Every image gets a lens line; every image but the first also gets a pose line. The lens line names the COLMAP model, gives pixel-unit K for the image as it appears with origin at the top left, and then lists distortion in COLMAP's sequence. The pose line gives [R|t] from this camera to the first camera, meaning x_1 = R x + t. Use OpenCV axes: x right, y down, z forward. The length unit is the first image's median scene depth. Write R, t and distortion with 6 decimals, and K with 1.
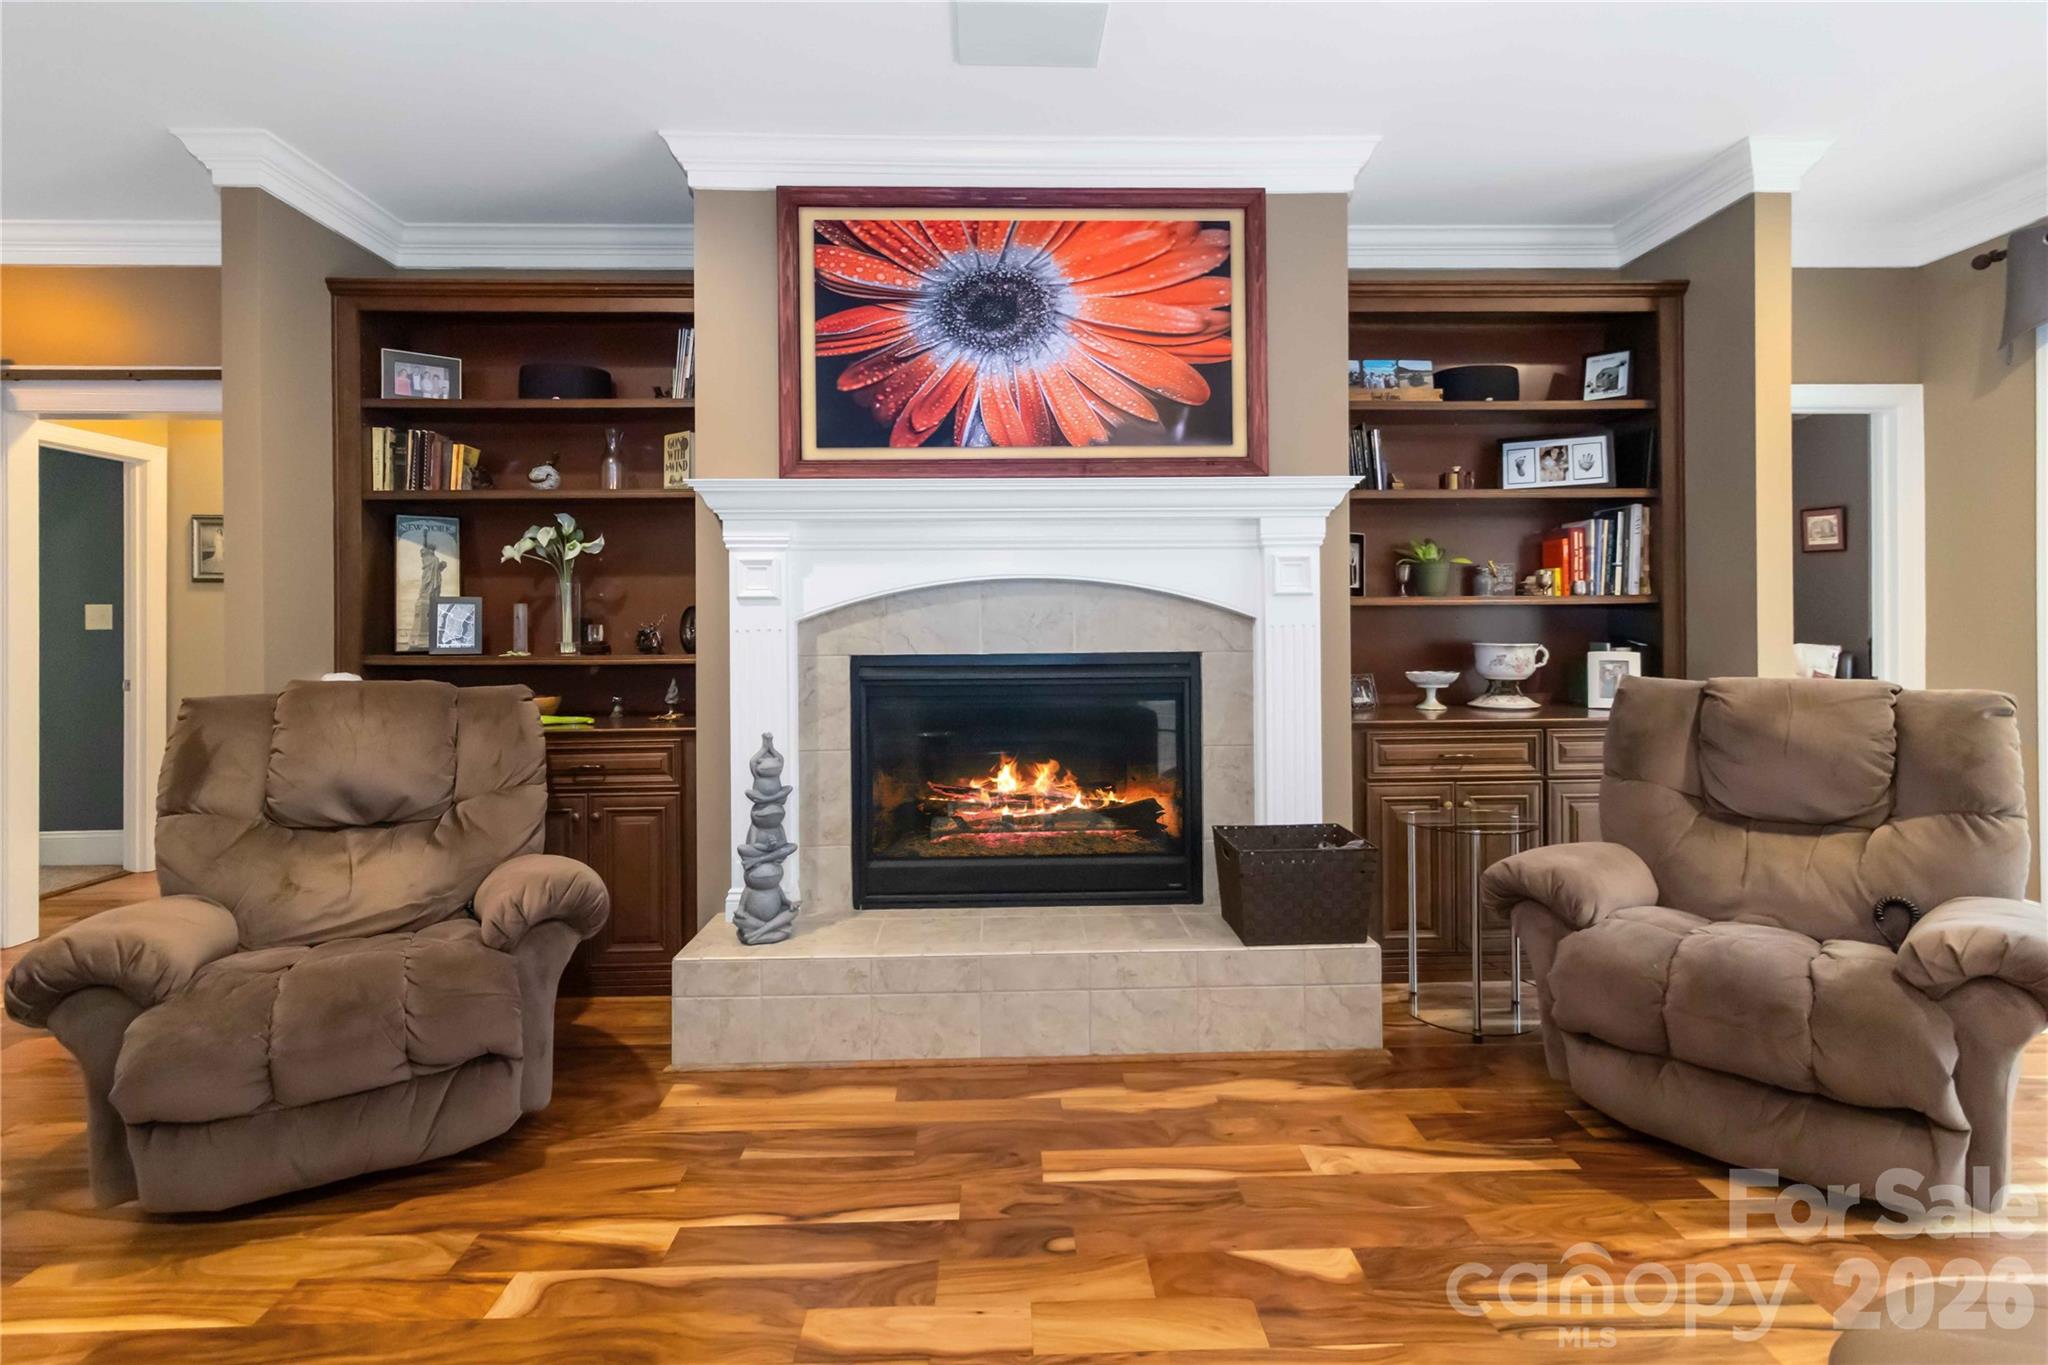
lens RADIAL K [[972.4, 0, 1030.5], [0, 972.4, 613.7], [0, 0, 1]] dist [0.001296, 0.001901]
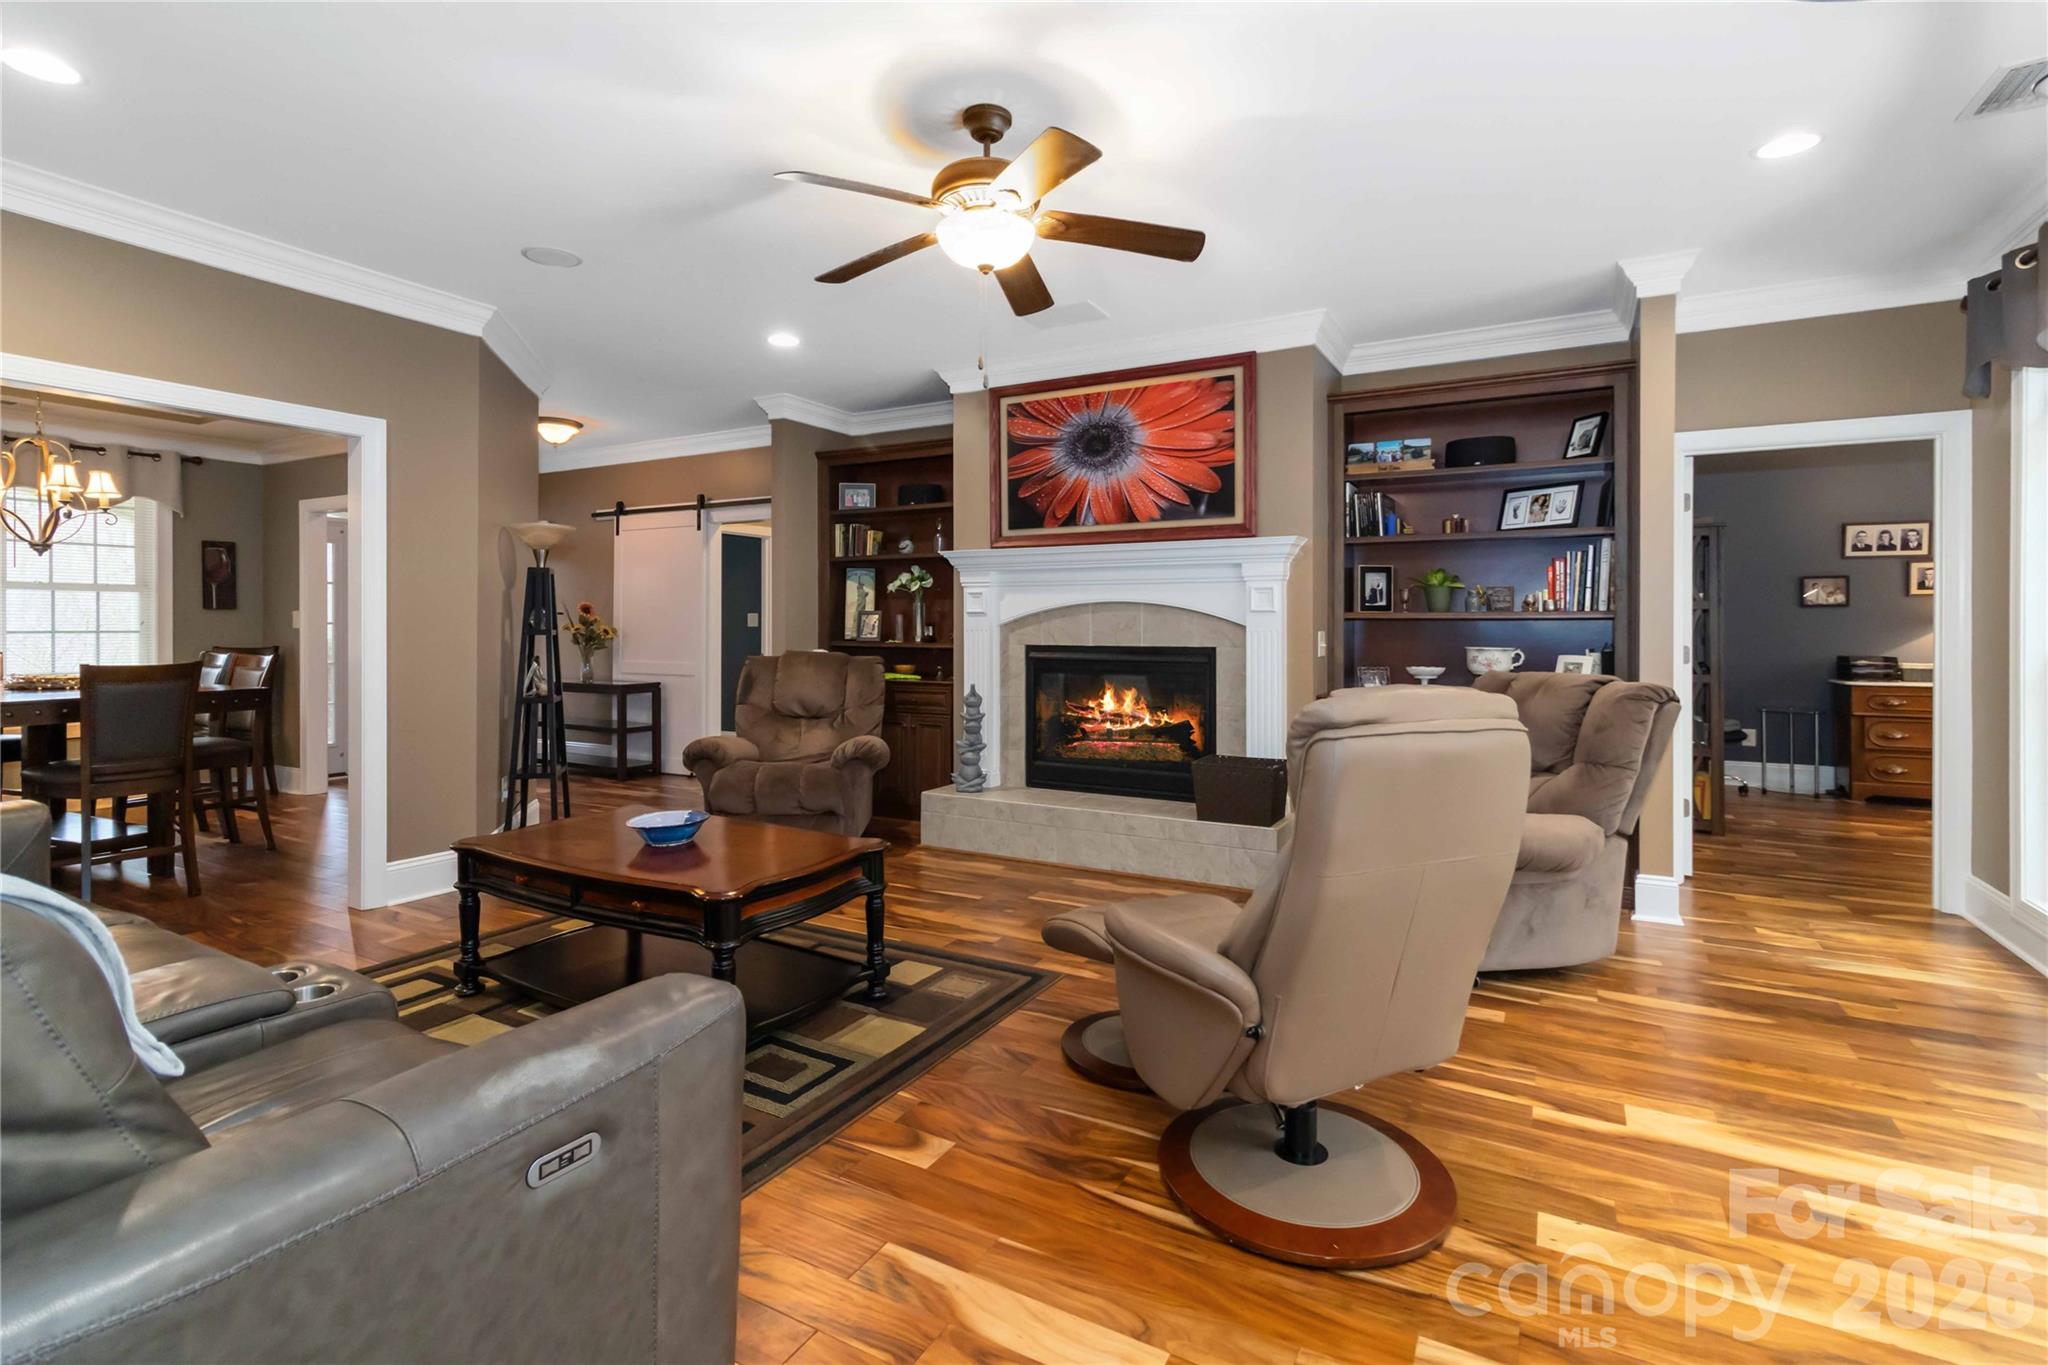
lens RADIAL K [[972.4, 0, 1049.7], [0, 972.4, 624.8], [0, 0, 1]] dist [0.001296, 0.001901]
pose [[0.864264, 0.009357, -0.502951, 0.746464], [-0.005555, 0.999944, 0.009058, -0.010176], [0.503008, -0.005035, 0.864267, -0.518726]]
